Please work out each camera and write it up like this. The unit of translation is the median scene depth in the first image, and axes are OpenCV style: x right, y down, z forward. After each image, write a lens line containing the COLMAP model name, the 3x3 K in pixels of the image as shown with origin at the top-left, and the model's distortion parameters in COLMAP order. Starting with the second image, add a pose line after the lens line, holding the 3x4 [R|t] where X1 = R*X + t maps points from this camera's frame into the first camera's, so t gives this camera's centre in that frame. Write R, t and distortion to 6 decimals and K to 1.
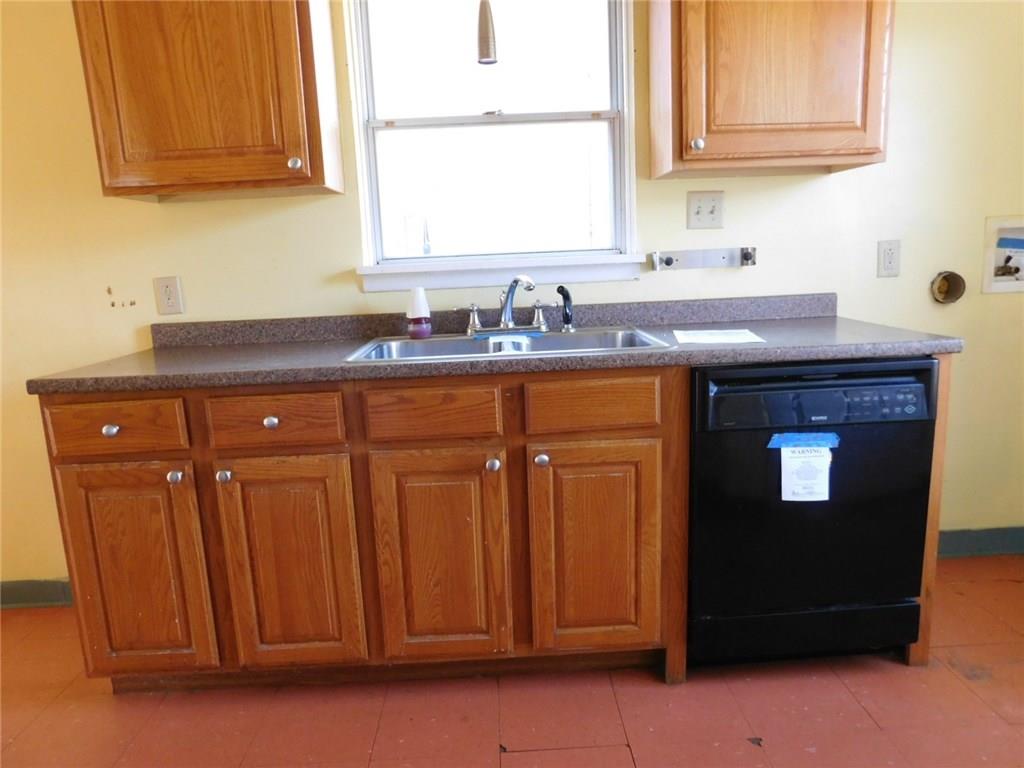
lens RADIAL K [[675.6, 0, 512.1], [0, 675.6, 385.0], [0, 0, 1]] dist [-0.043756, 0.015552]
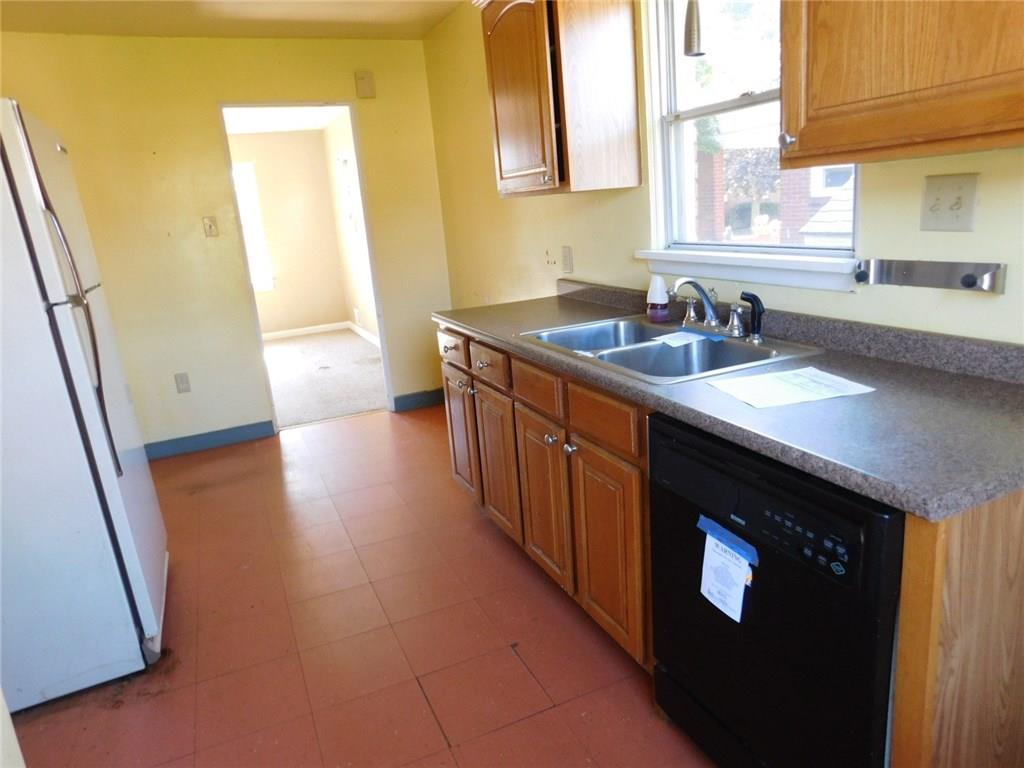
lens RADIAL K [[675.6, 0, 512.3], [0, 675.6, 383.1], [0, 0, 1]] dist [-0.043756, 0.015552]
pose [[0.371129, 0.248928, -0.894594, 1.001765], [-0.109325, 0.968412, 0.224114, -0.245228], [0.922123, 0.014626, 0.386620, 0.450010]]
